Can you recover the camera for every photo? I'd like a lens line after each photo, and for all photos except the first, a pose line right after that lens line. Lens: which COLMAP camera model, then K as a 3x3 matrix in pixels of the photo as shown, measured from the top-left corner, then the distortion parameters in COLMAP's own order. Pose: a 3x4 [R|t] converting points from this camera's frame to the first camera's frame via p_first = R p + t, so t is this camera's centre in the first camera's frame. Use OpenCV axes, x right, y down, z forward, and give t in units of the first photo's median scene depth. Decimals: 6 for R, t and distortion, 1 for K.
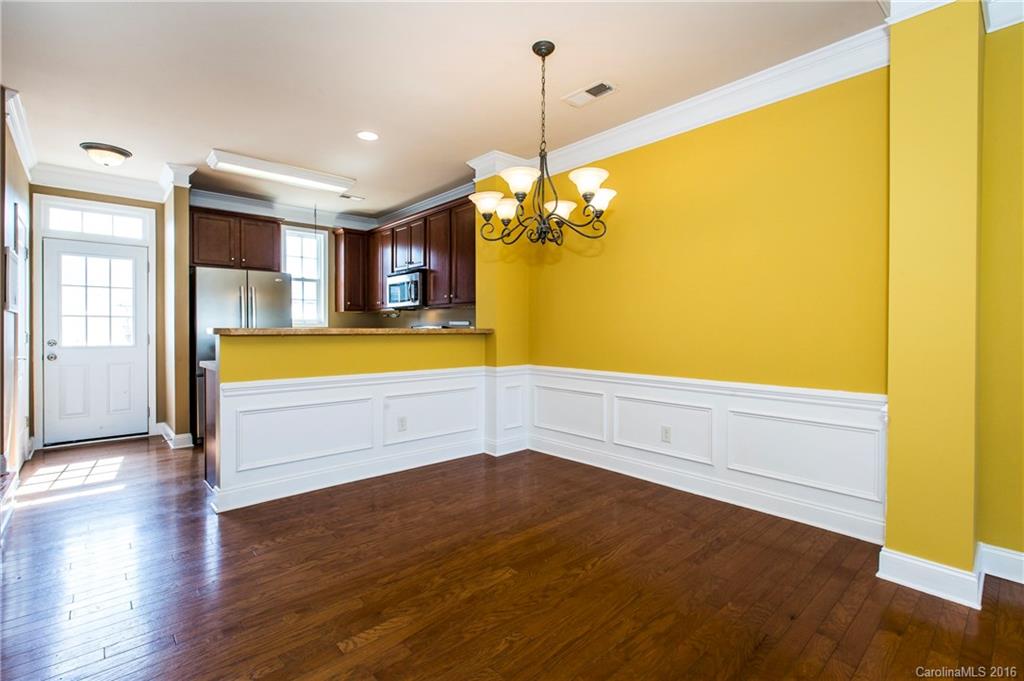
lens RADIAL K [[462.6, 0, 500.3], [0, 462.6, 329.9], [0, 0, 1]] dist [0.001651, -0.000485]
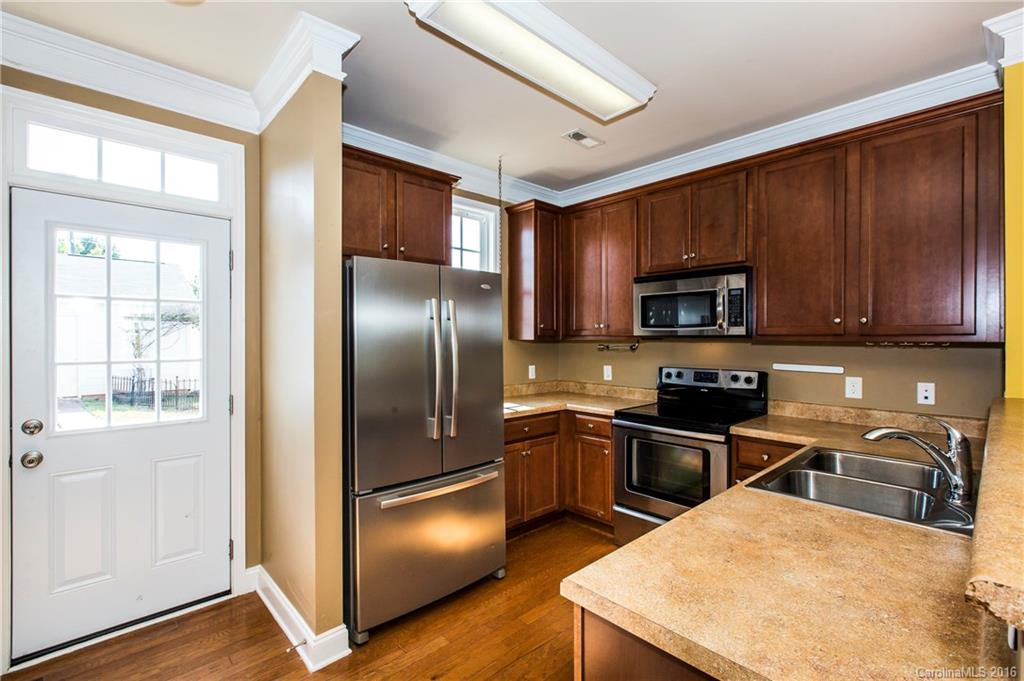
lens RADIAL K [[462.6, 0, 508.9], [0, 462.6, 339.5], [0, 0, 1]] dist [0.001651, -0.000485]
pose [[0.999858, 0.003258, 0.016524, -0.513673], [-0.003254, 0.999995, -0.000238, -0.054382], [-0.016525, 0.000184, 0.999863, 0.542797]]
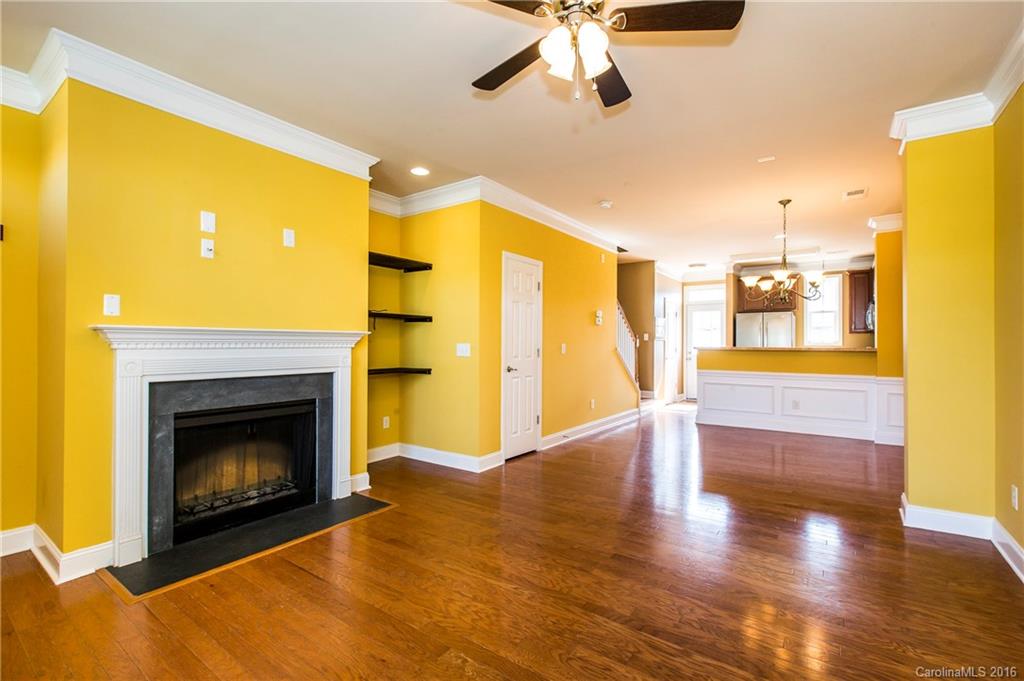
lens RADIAL K [[462.6, 0, 520.9], [0, 462.6, 340.4], [0, 0, 1]] dist [0.001651, -0.000485]
pose [[0.237043, -0.006801, -0.971475, 0.946089], [-0.006747, 0.999940, -0.008647, -0.005866], [0.971476, 0.008605, 0.236983, -0.289043]]
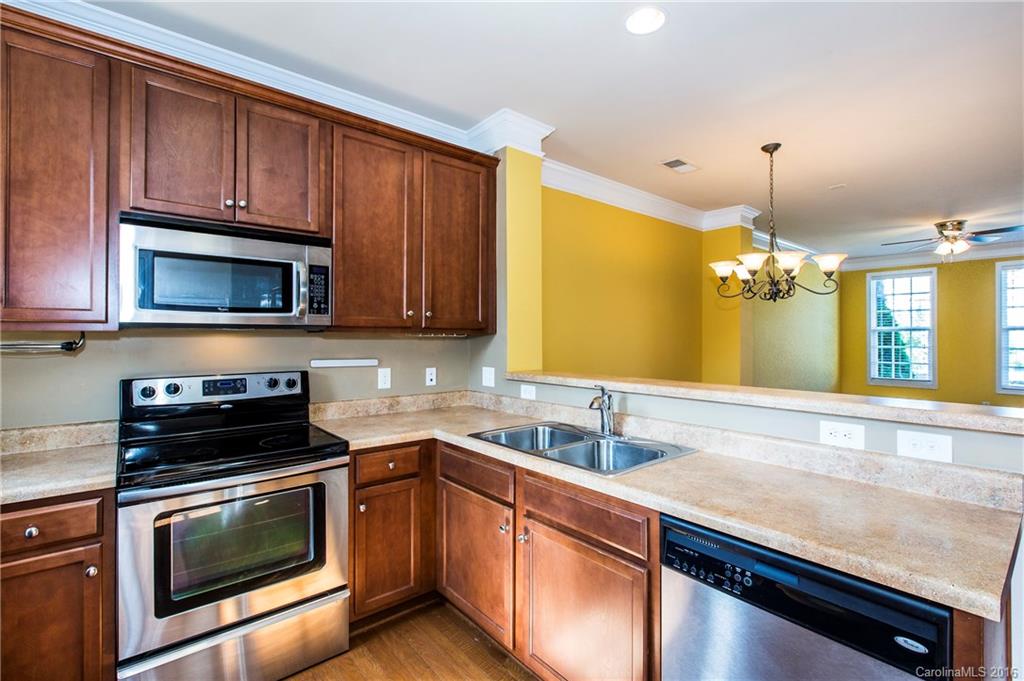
lens RADIAL K [[462.6, 0, 516.7], [0, 462.6, 333.4], [0, 0, 1]] dist [0.001651, -0.000485]
pose [[0.035570, 0.008407, 0.999332, -0.669247], [0.001673, 0.999963, -0.008472, -0.048750], [-0.999366, 0.001973, 0.035555, 0.924732]]
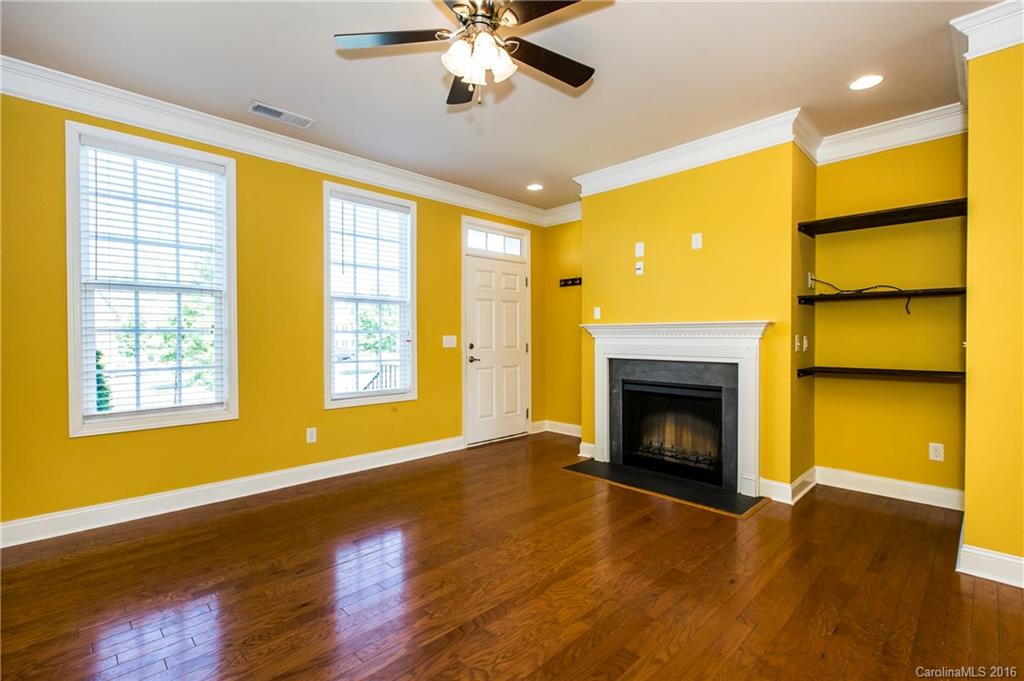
lens RADIAL K [[462.6, 0, 510.0], [0, 462.6, 341.3], [0, 0, 1]] dist [0.001651, -0.000485]
pose [[-0.999175, 0.002457, -0.040543, 0.531126], [0.001728, 0.999836, 0.018004, -0.007440], [0.040580, 0.017919, -0.999016, 0.326871]]
